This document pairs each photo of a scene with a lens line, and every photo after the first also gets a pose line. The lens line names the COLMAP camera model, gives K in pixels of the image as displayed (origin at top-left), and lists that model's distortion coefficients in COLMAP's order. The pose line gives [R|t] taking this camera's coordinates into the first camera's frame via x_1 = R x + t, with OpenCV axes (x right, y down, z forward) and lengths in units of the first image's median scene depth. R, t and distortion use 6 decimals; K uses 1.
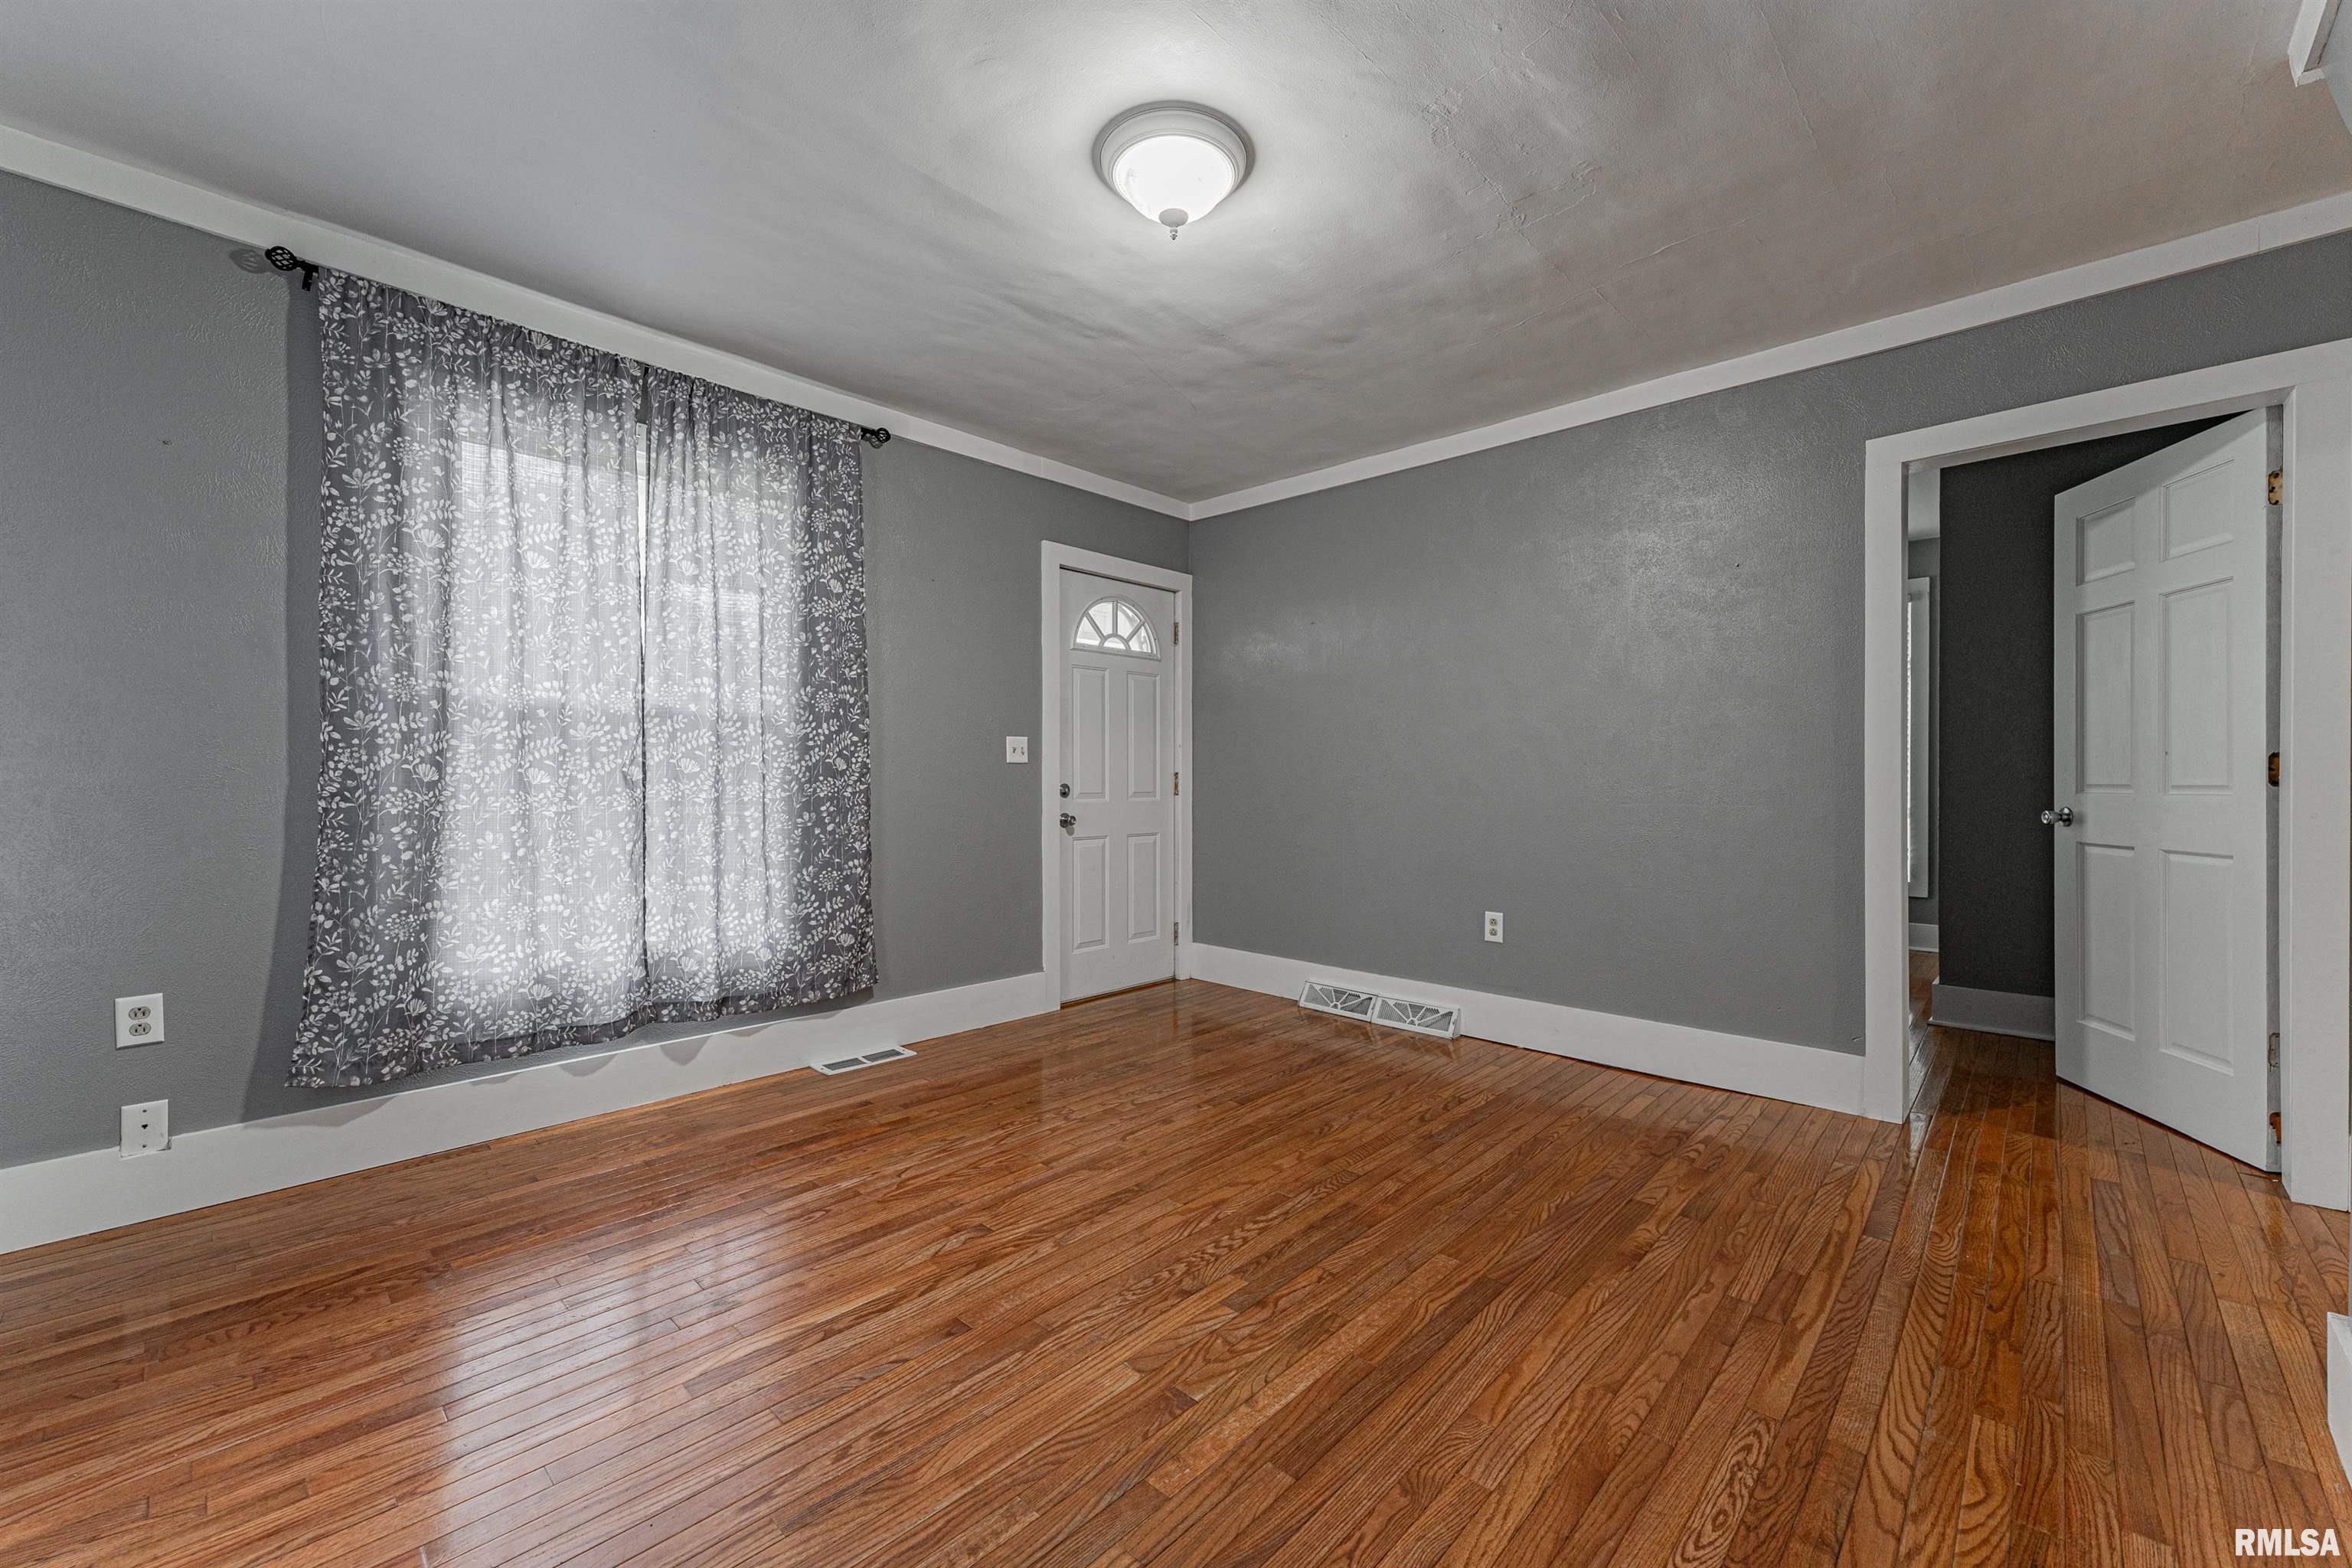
lens RADIAL K [[925.5, 0, 1176.0], [0, 925.5, 784.0], [0, 0, 1]] dist [0.001965, 0.000380]
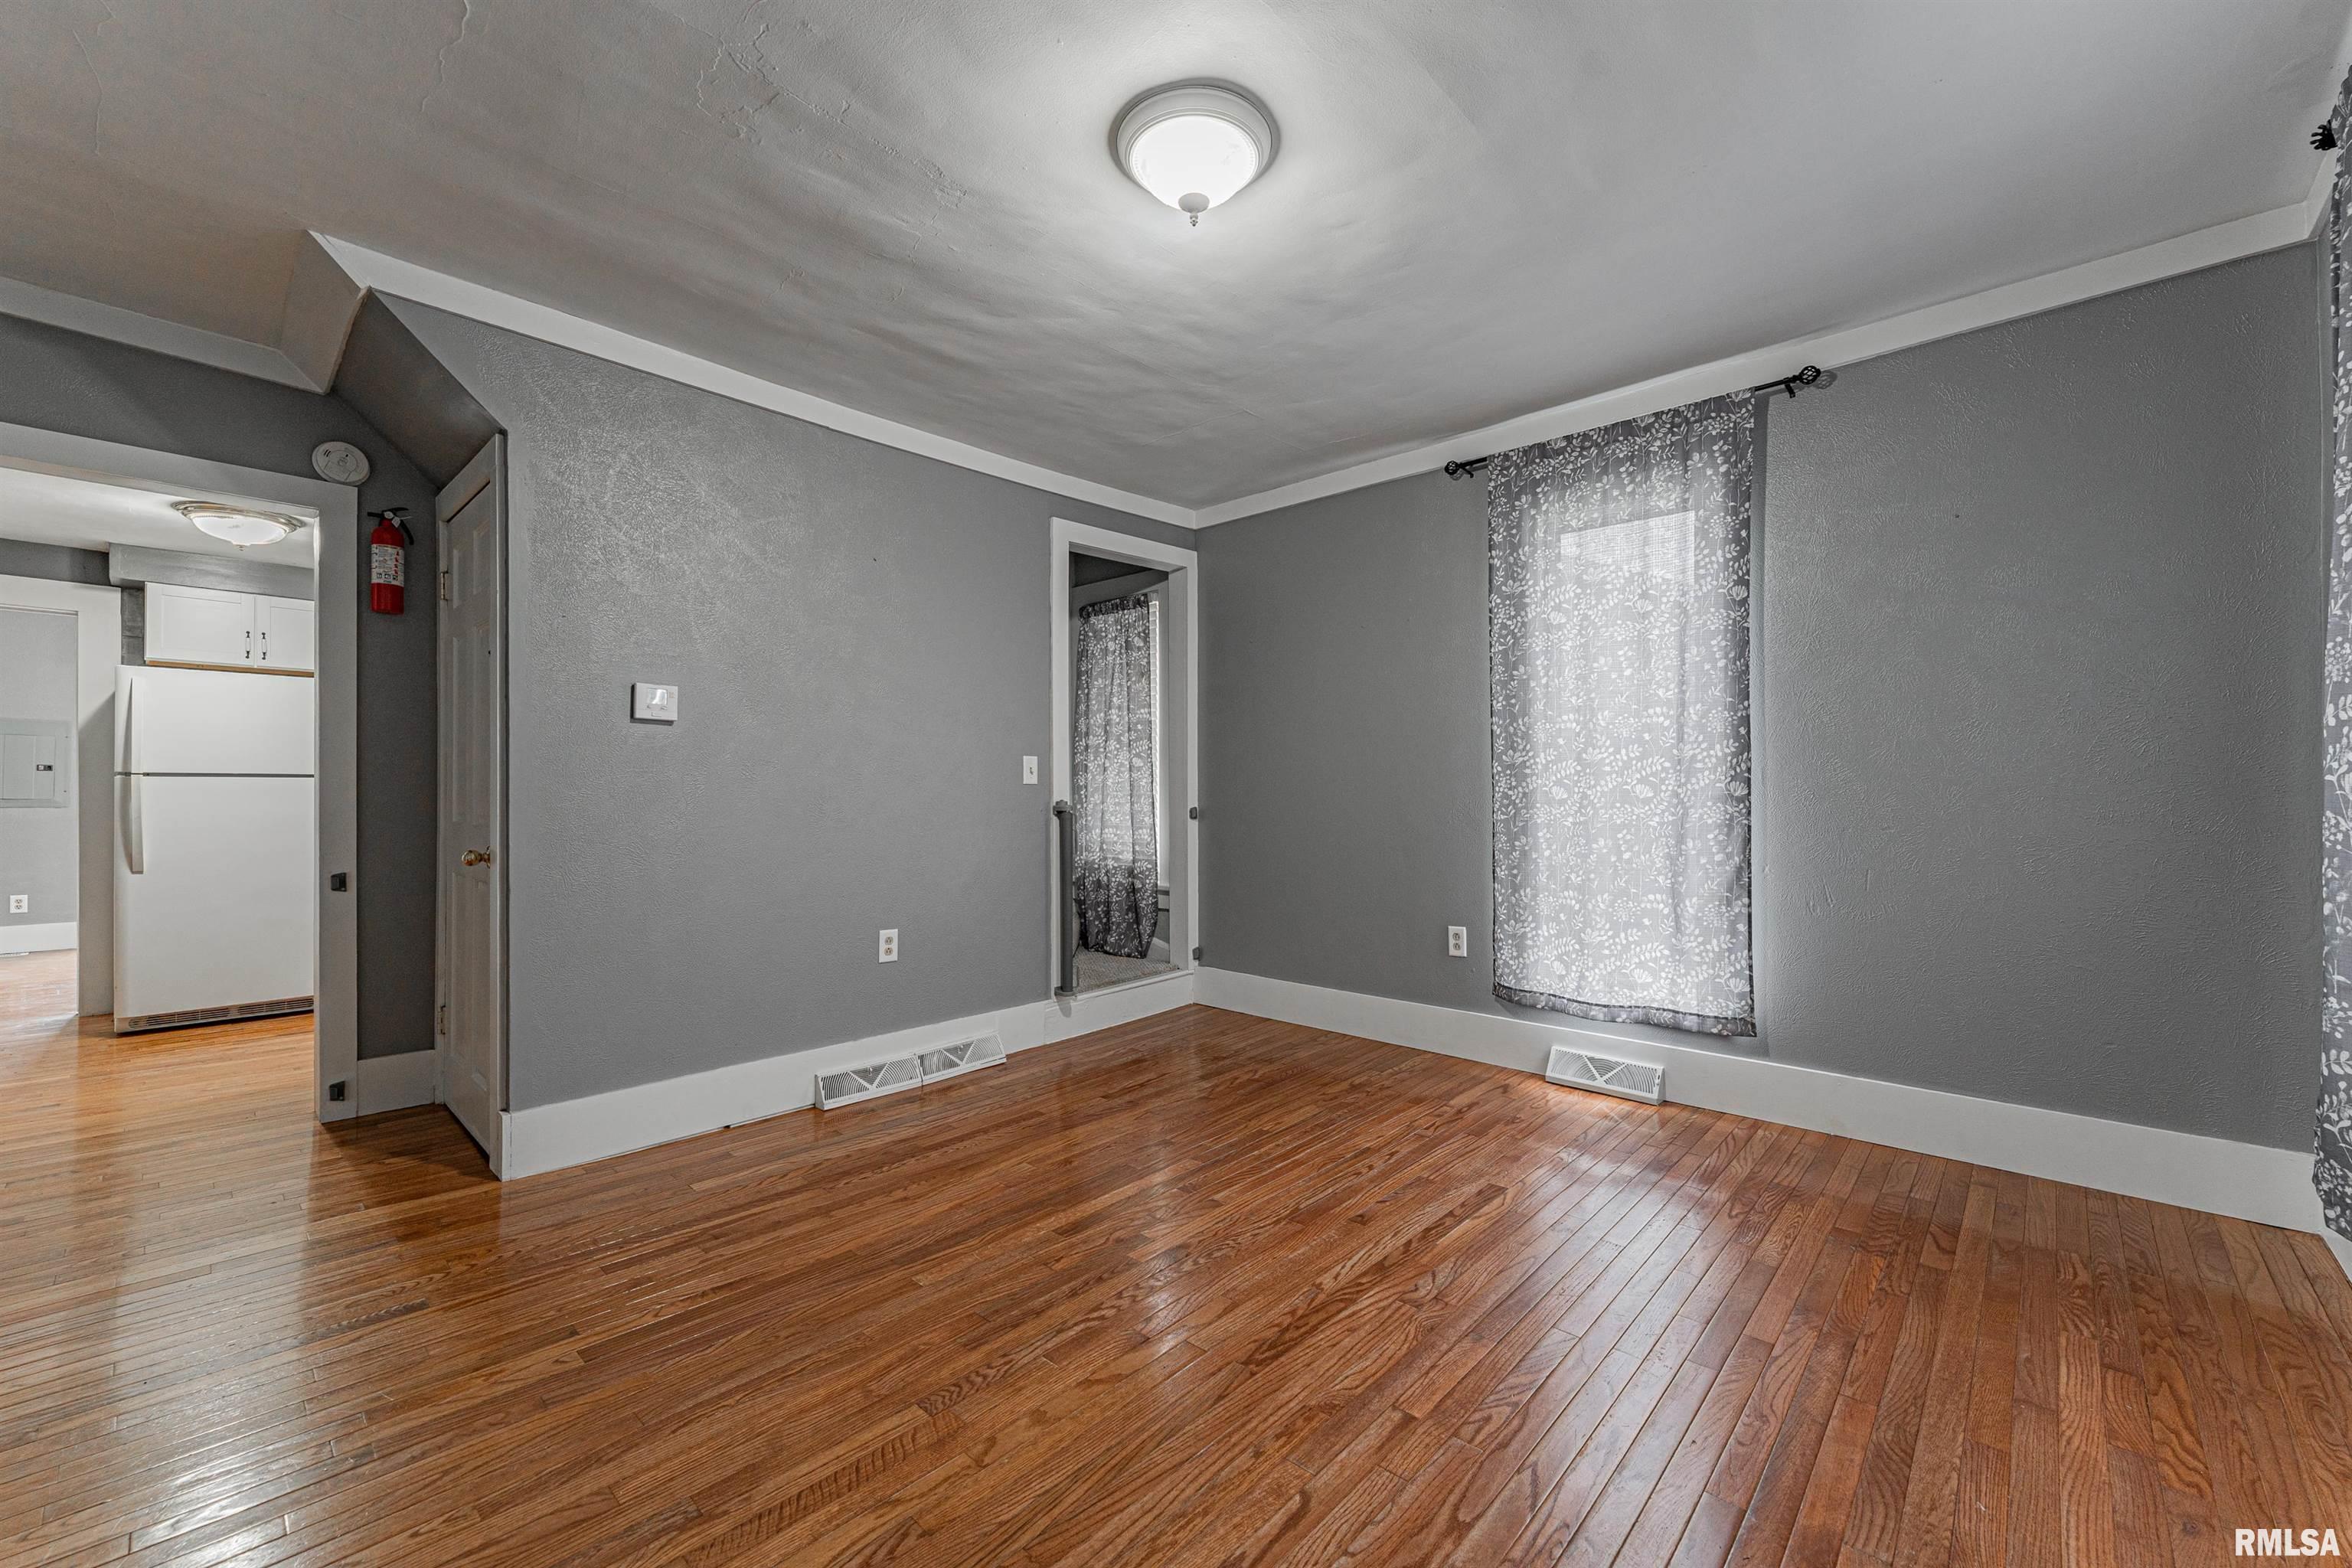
lens RADIAL K [[925.5, 0, 1176.0], [0, 925.5, 784.0], [0, 0, 1]] dist [0.001965, 0.000380]
pose [[-0.999985, 0.001800, -0.005240, 0.022391], [0.001830, 0.999982, -0.005782, -0.015313], [0.005229, -0.005791, -0.999970, 1.999824]]
